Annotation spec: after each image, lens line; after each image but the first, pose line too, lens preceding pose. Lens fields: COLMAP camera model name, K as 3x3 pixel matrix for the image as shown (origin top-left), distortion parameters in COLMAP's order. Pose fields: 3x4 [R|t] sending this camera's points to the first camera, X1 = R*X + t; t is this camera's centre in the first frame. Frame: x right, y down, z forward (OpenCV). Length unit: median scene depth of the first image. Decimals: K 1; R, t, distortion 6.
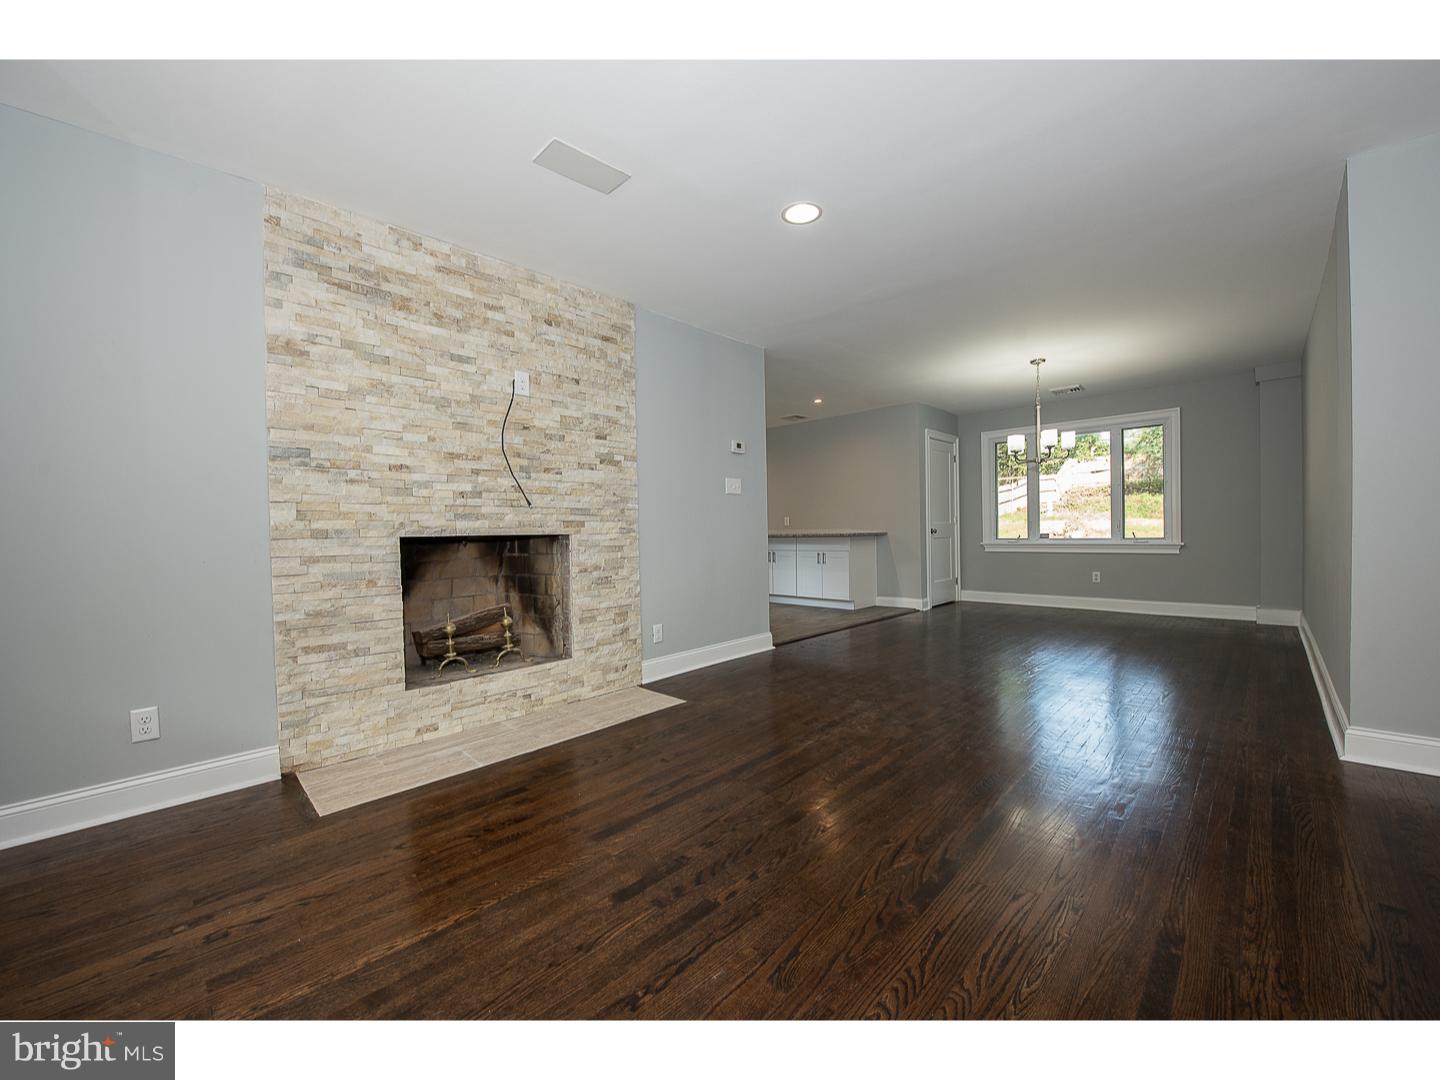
lens RADIAL K [[569.9, 0, 720.8], [0, 569.9, 542.7], [0, 0, 1]] dist [-0.014623, -0.004360]
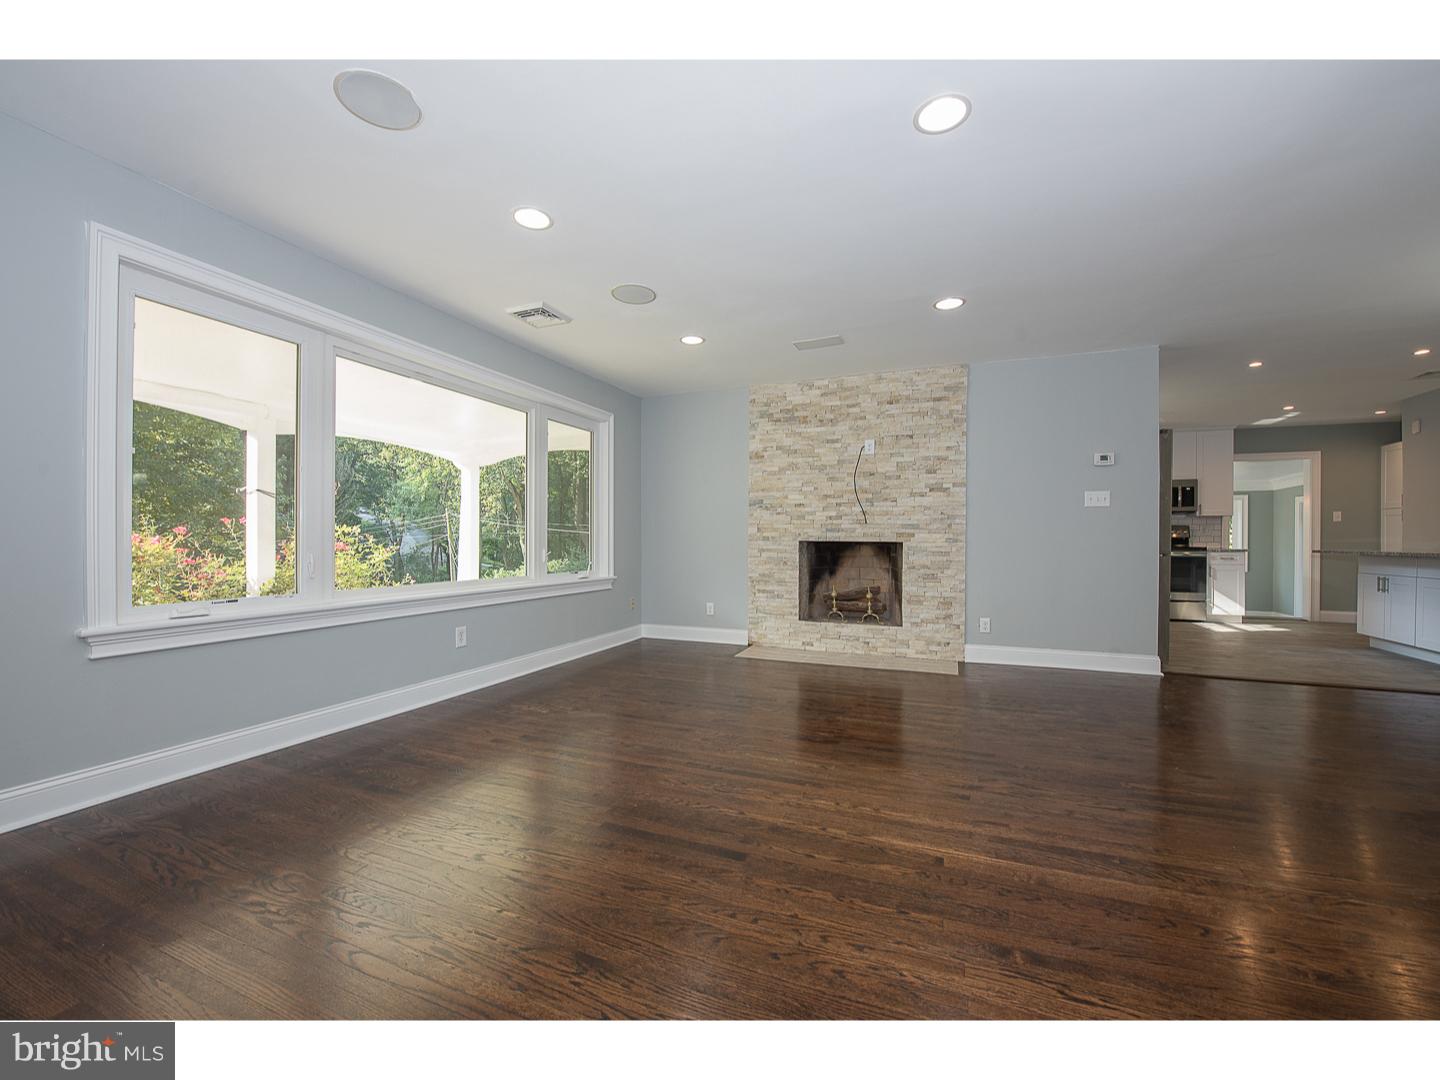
lens RADIAL K [[569.9, 0, 720.8], [0, 569.9, 542.7], [0, 0, 1]] dist [-0.014623, -0.004360]
pose [[0.368183, 0.025933, -0.929392, 0.971480], [-0.033743, 0.999325, 0.014517, -0.019426], [0.929141, 0.026015, 0.368810, 0.025697]]
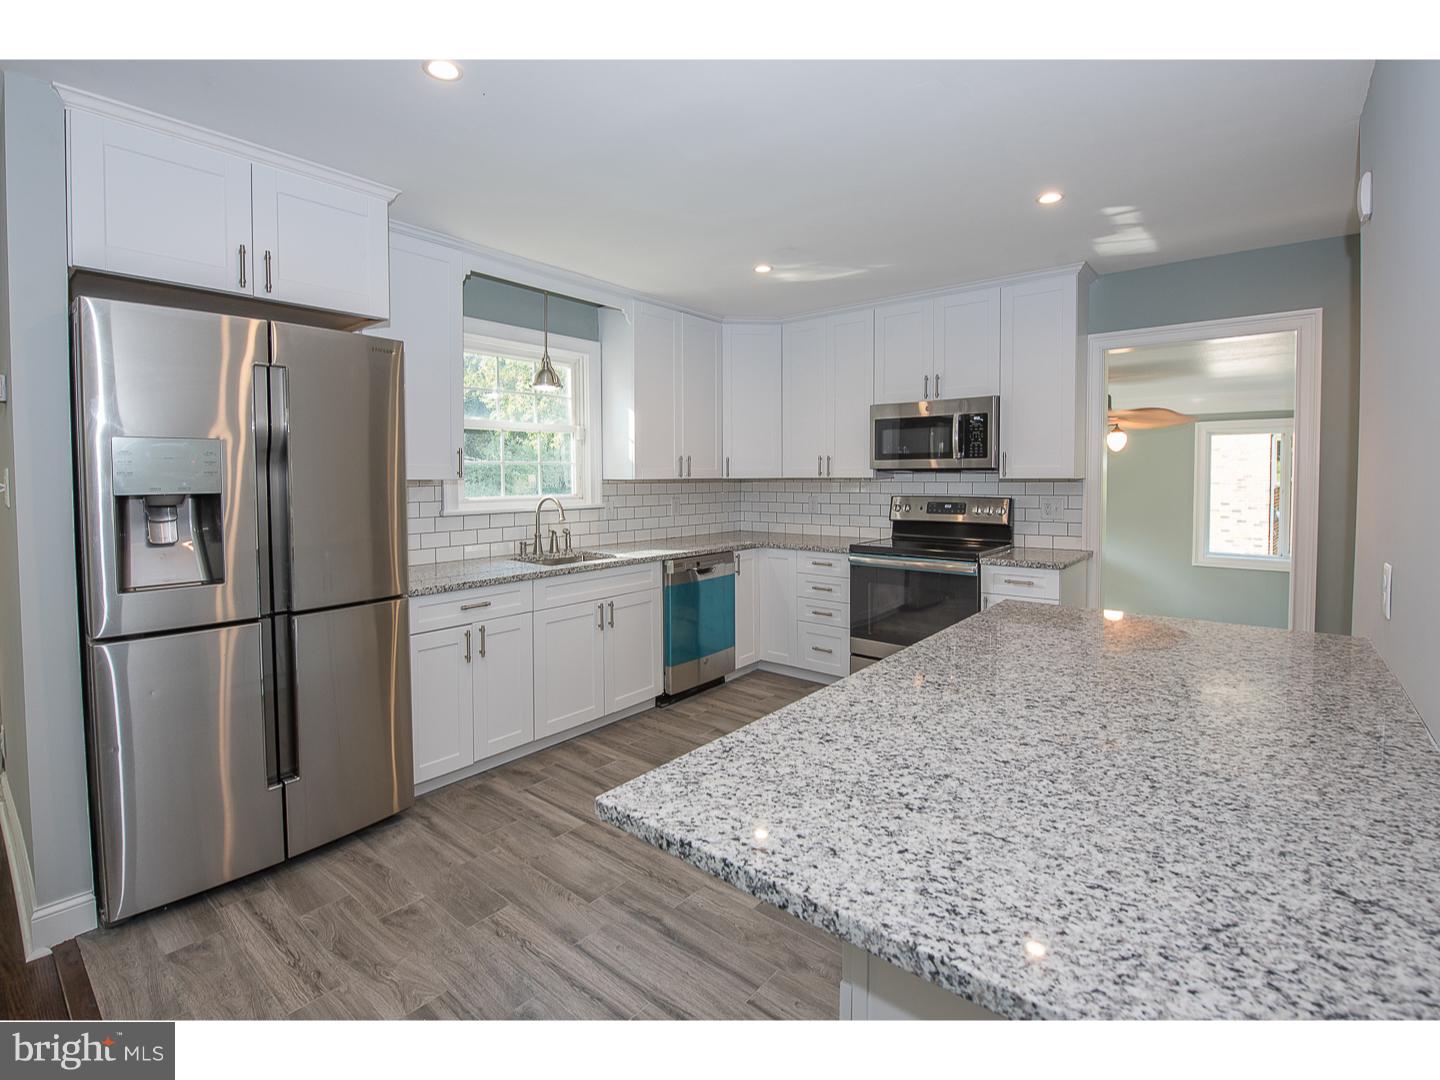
lens RADIAL K [[667.2, 0, 717.7], [0, 667.2, 497.1], [0, 0, 1]] dist [-0.025615, -0.000252]
pose [[0.082206, 0.052952, -0.995208, 0.719742], [-0.022423, 0.998433, 0.051271, -0.175440], [0.996363, 0.018100, 0.083265, 2.026084]]
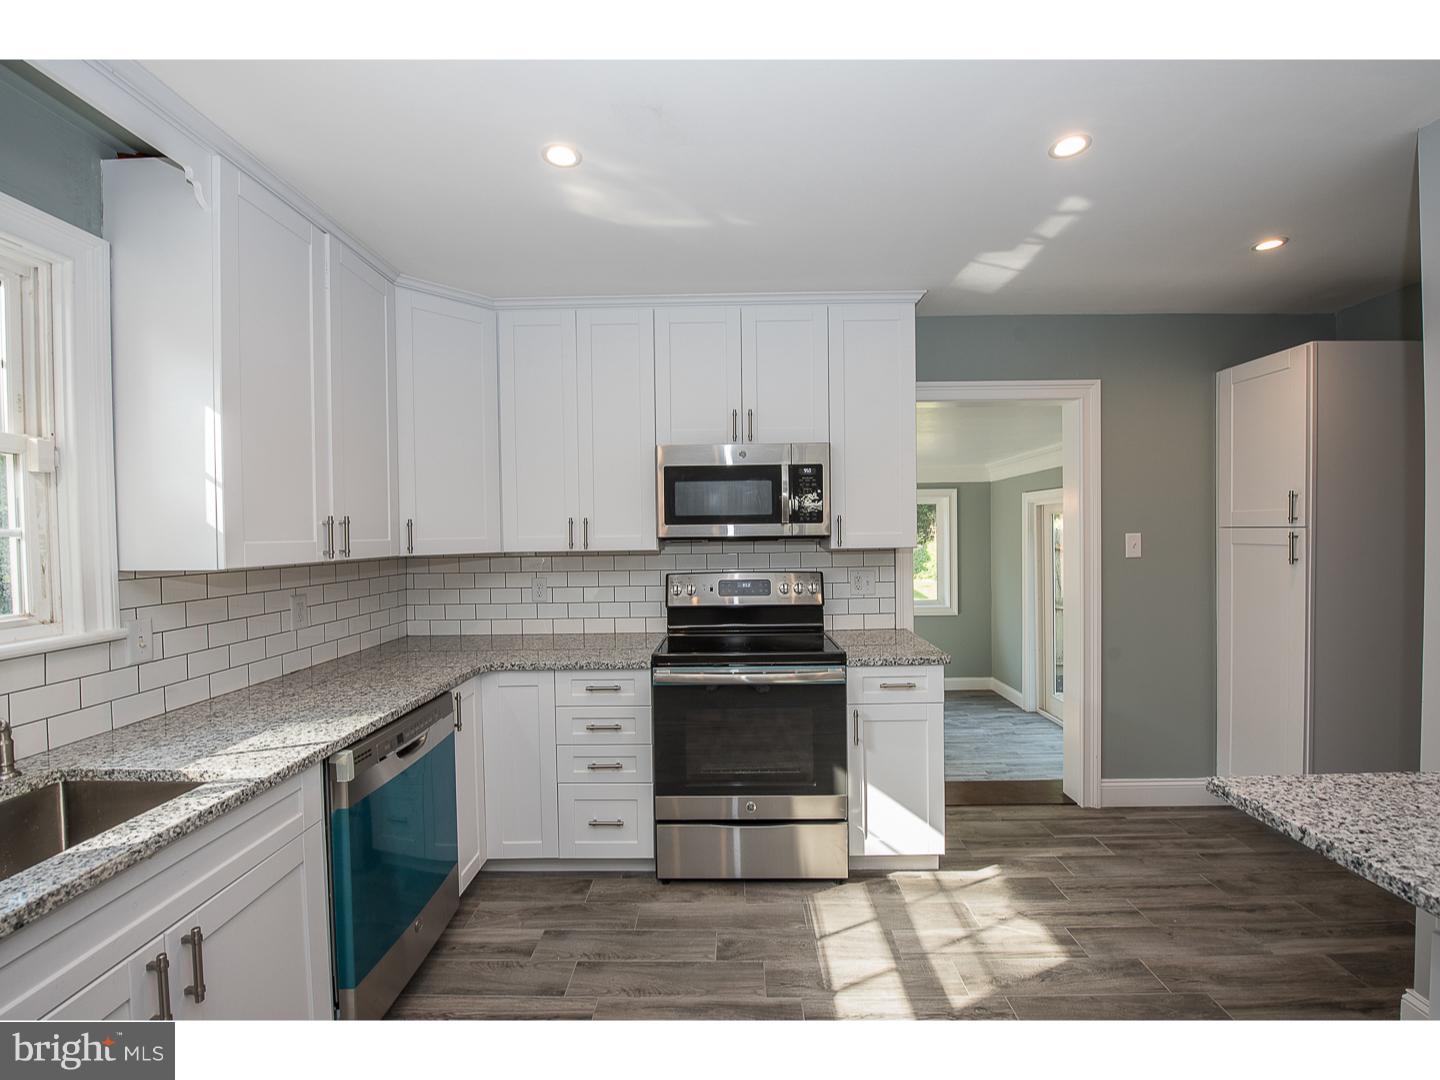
lens RADIAL K [[604.3, 0, 719.8], [0, 604.3, 542.2], [0, 0, 1]] dist [-0.016420, -0.000330]
pose [[0.683790, 0.024621, -0.729263, 0.083510], [-0.018747, 0.999693, 0.016173, -0.179016], [0.729438, 0.002612, 0.684042, 1.934705]]
